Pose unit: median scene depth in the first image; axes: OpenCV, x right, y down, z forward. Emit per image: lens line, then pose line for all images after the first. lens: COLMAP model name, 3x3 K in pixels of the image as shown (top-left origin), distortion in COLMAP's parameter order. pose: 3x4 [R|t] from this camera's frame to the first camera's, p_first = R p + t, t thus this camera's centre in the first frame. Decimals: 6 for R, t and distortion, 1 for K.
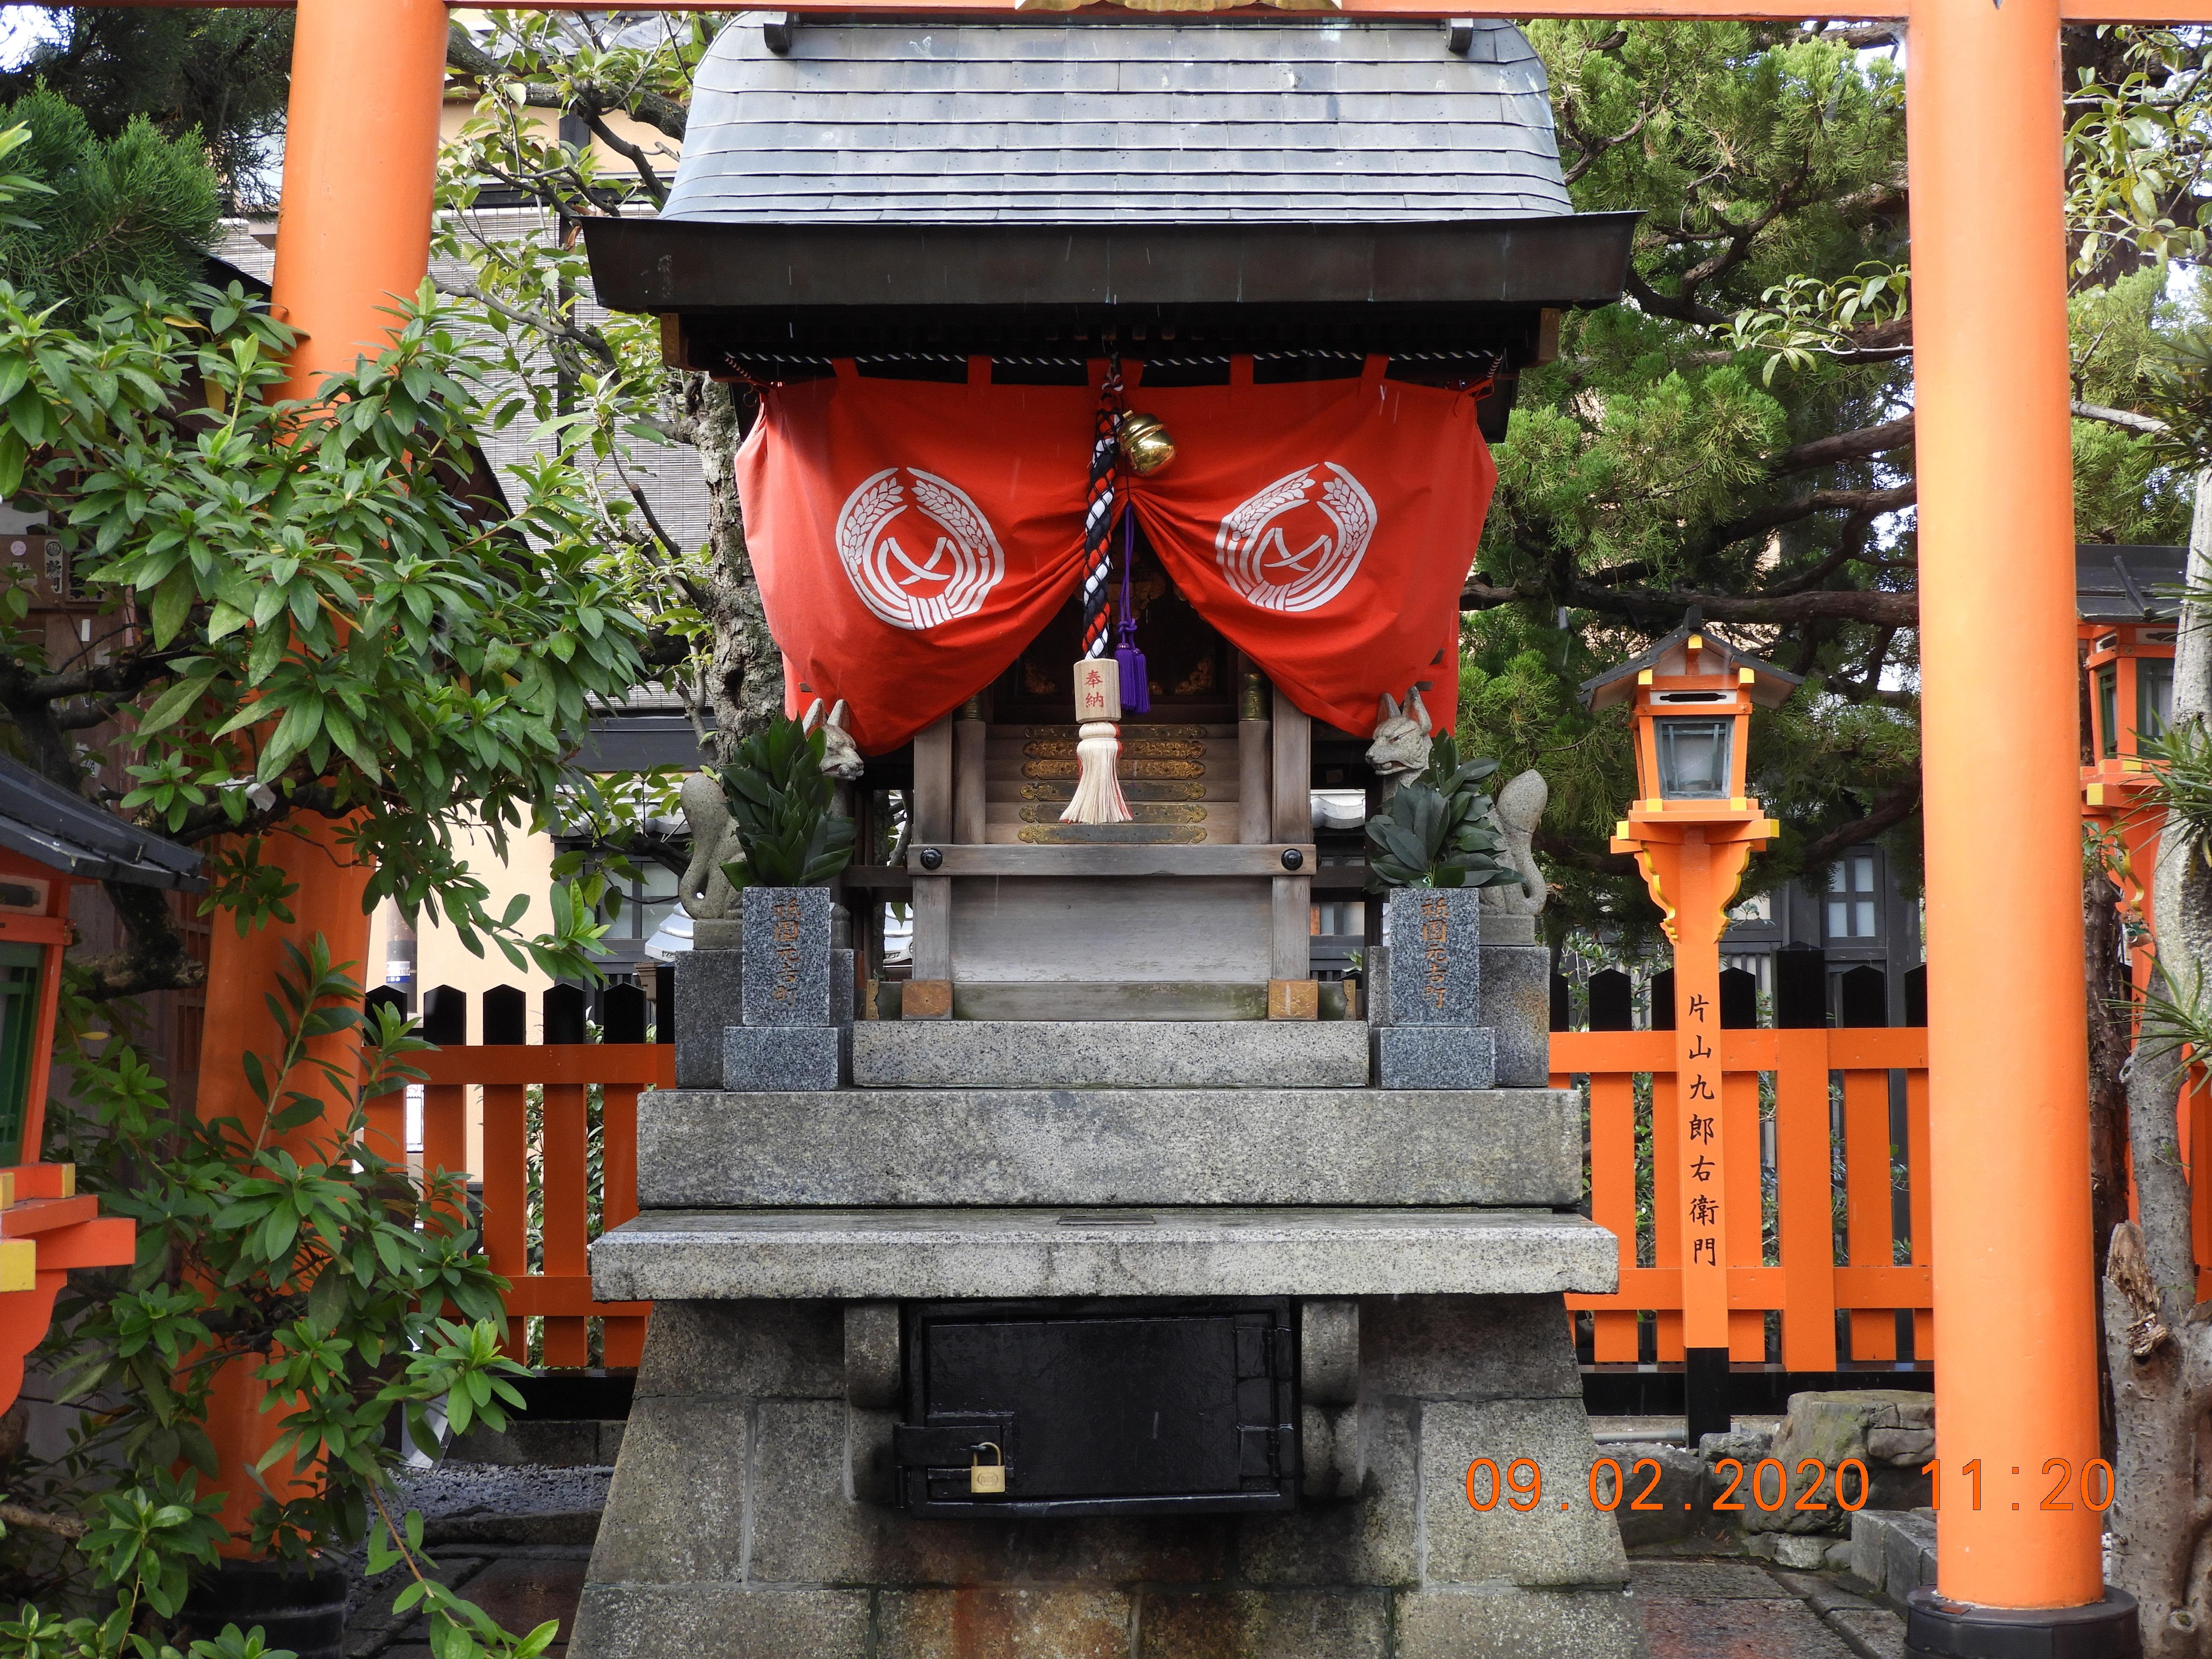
lens RADIAL K [[3405.8, 0, 1106.0], [0, 3405.8, 829.5], [0, 0, 1]] dist [-0.008965, -0.022268]
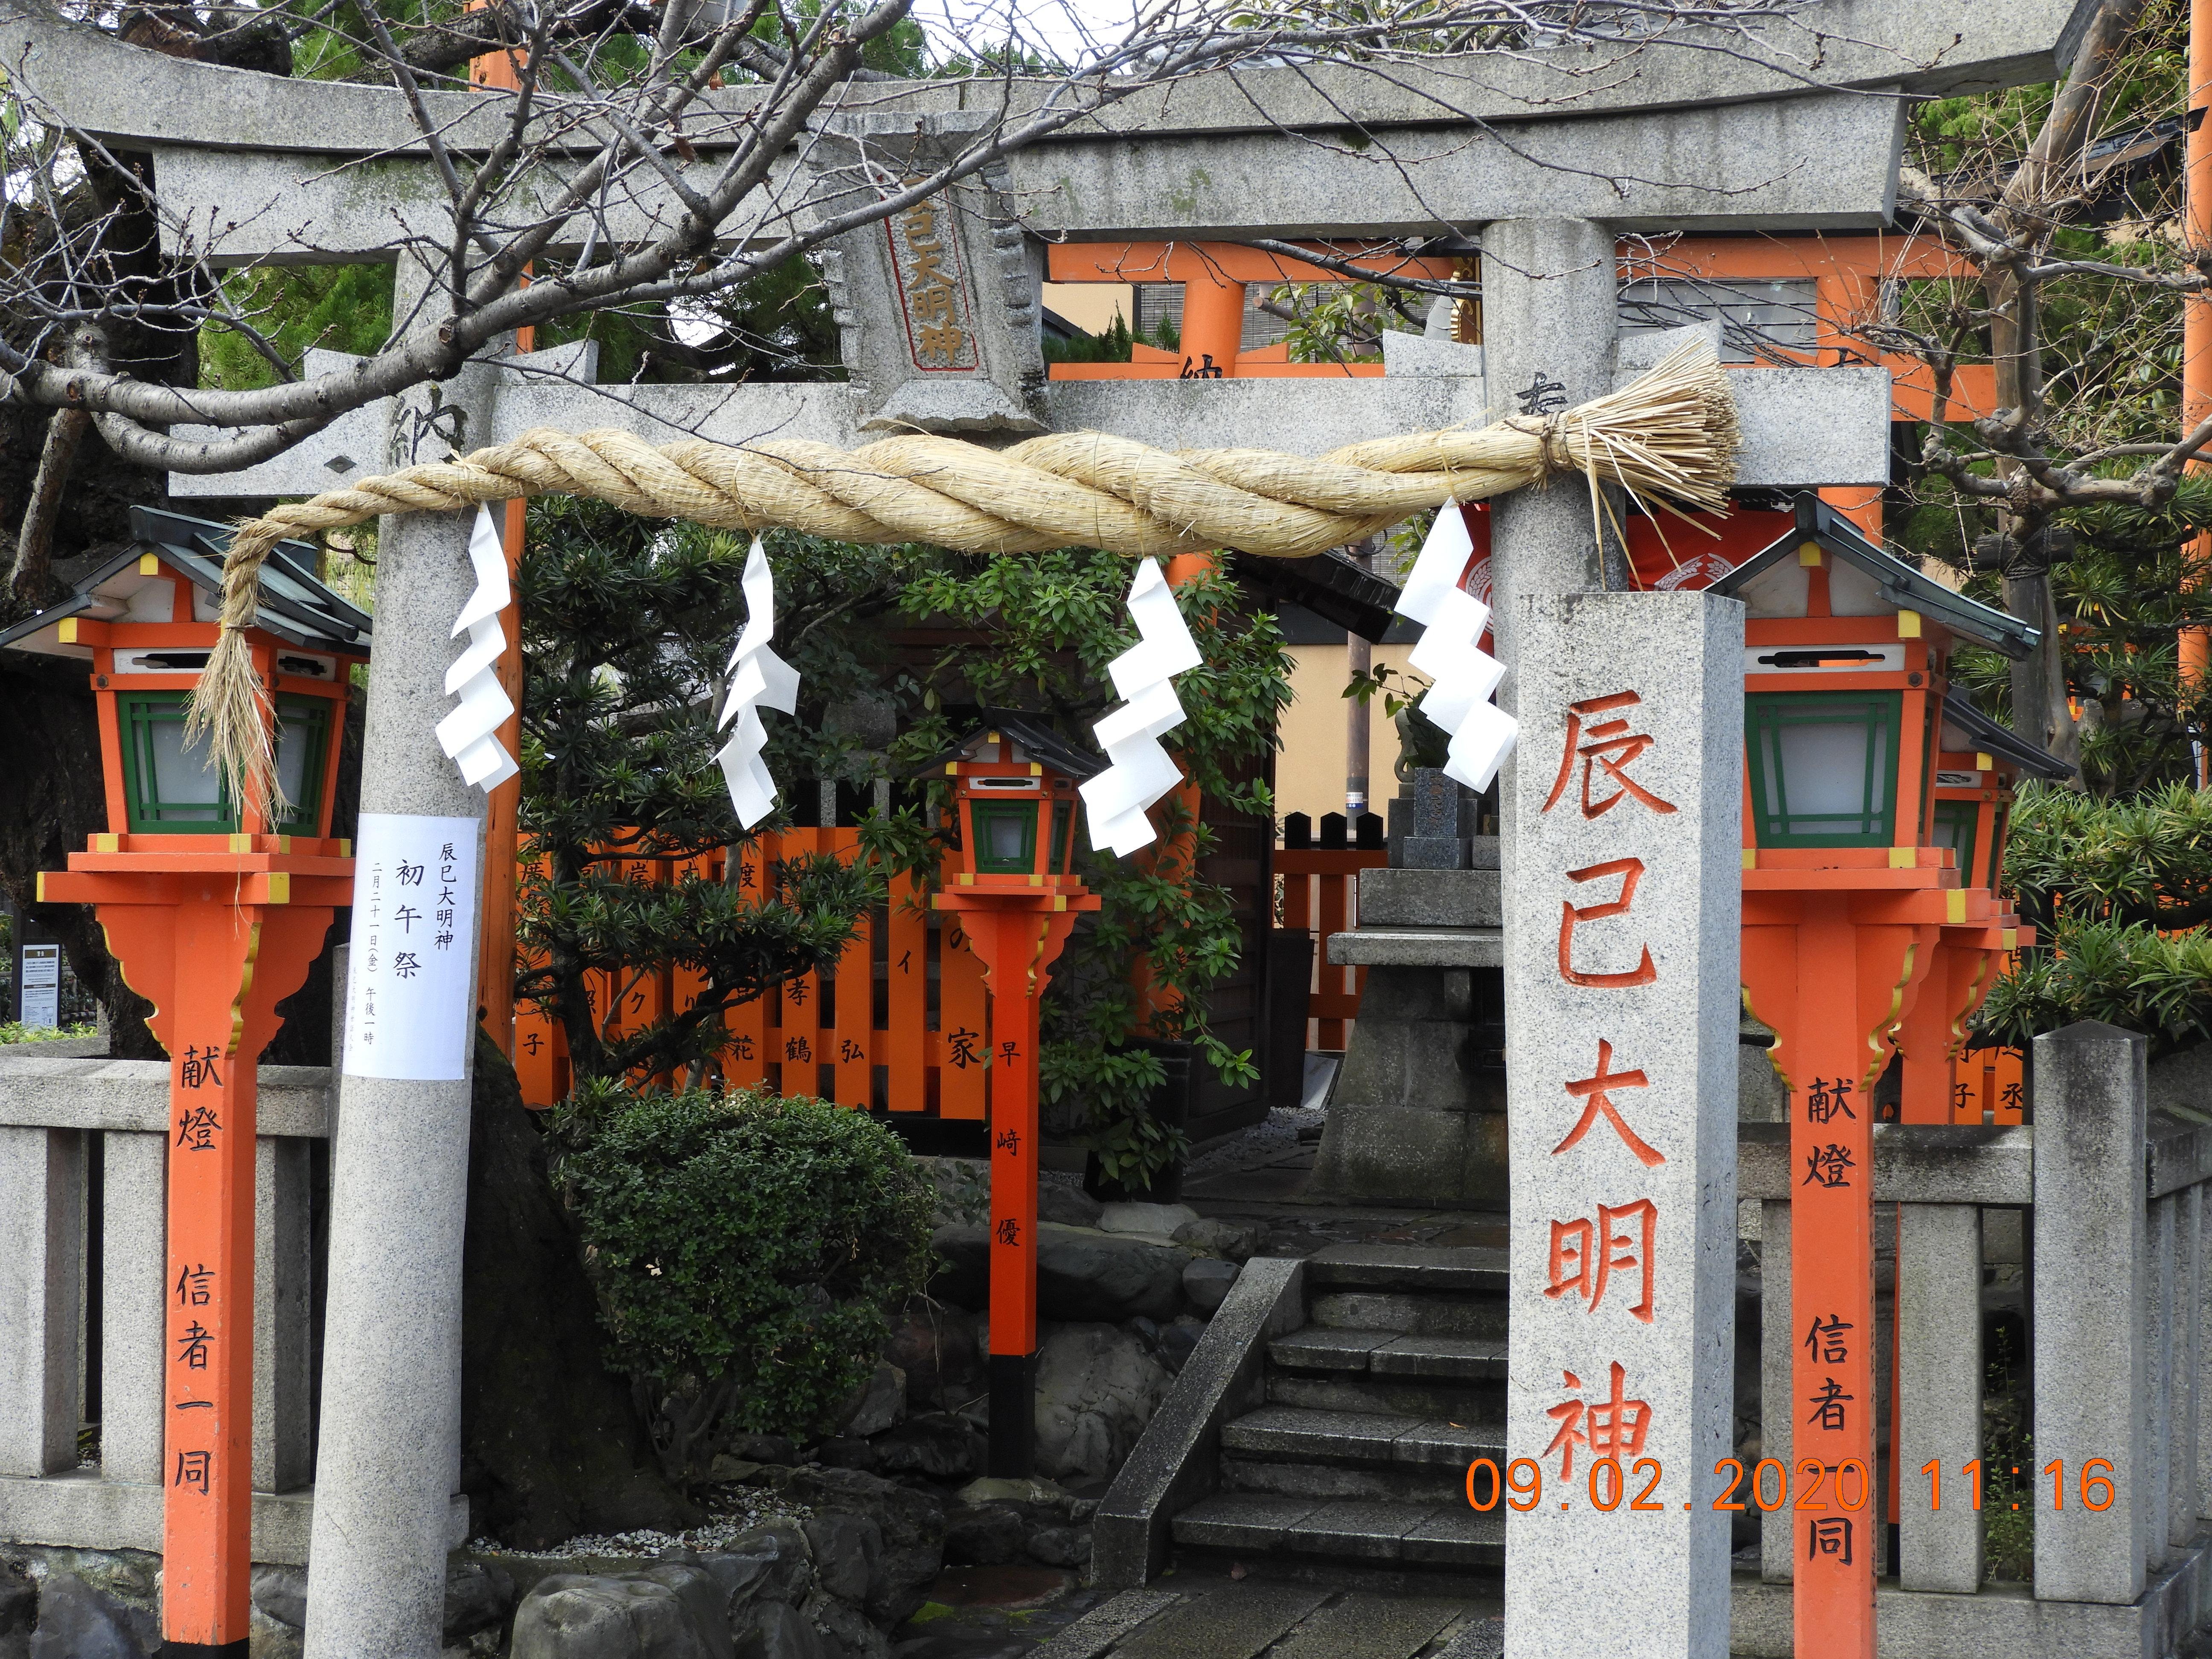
lens RADIAL K [[3405.8, 0, 1106.0], [0, 3405.8, 829.5], [0, 0, 1]] dist [-0.008965, -0.022268]
pose [[0.953223, 0.016924, -0.301794, 0.312815], [-0.001311, 0.998653, 0.051861, -0.048466], [0.302266, -0.049040, 0.951961, -0.926961]]
